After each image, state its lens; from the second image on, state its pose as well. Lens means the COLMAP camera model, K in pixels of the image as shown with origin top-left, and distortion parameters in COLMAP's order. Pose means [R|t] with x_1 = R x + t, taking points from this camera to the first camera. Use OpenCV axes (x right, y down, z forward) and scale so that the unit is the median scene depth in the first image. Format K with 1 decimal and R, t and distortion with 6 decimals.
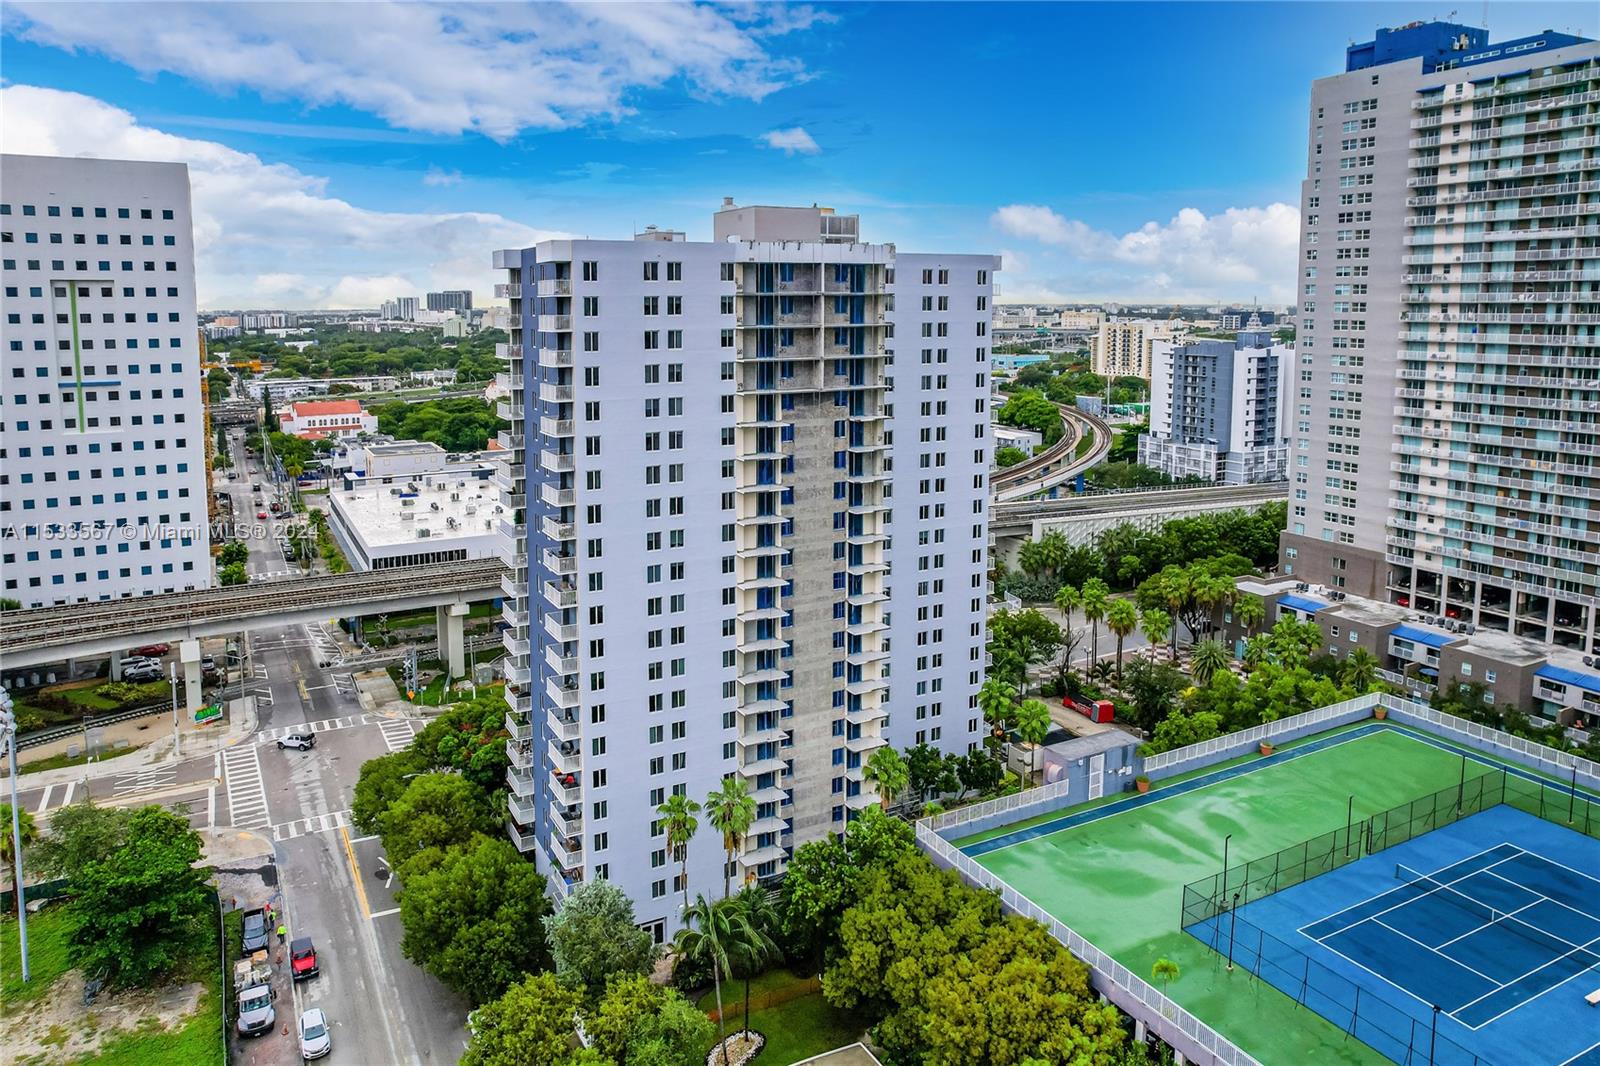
lens RADIAL K [[1146.6, 0, 800.6], [0, 1146.6, 598.8], [0, 0, 1]] dist [-0.091823, 0.083474]
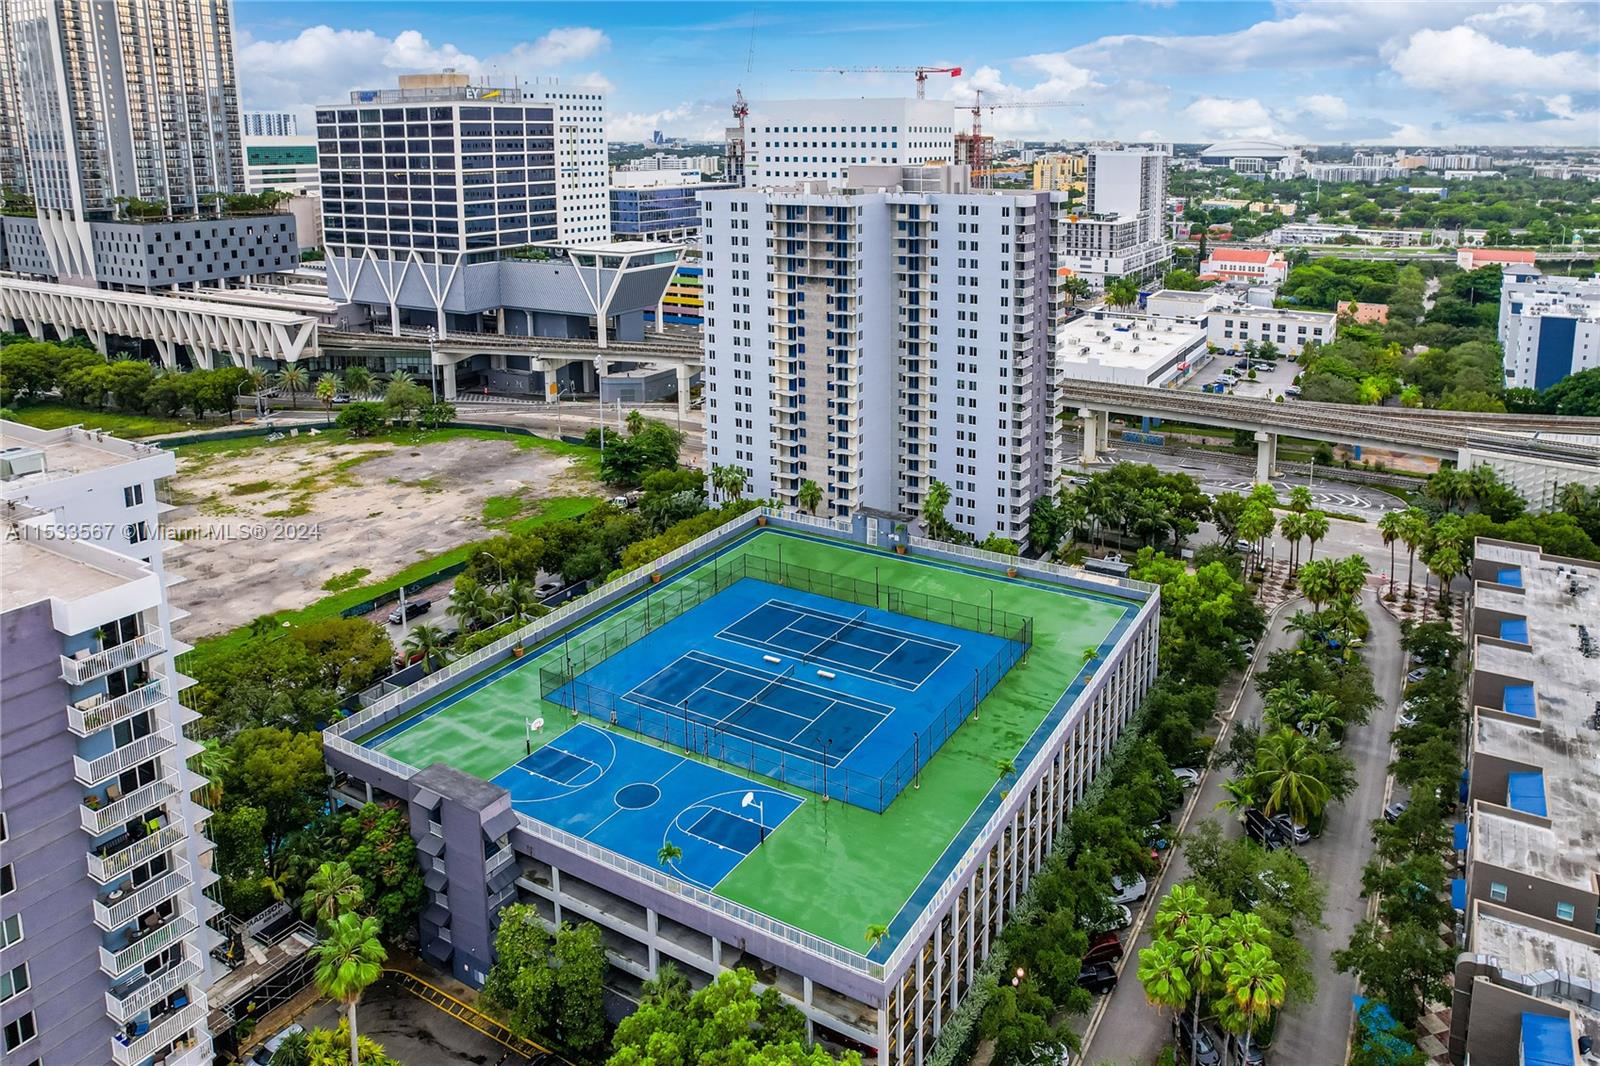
lens RADIAL K [[1073.9, 0, 800.0], [0, 1073.9, 533.0], [0, 0, 1]] dist [-0.008606, -0.003513]
pose [[0.514278, 0.307911, -0.800443, 0.946802], [-0.225521, 0.949033, 0.220175, -0.104215], [0.827441, 0.067285, 0.557507, 0.032757]]
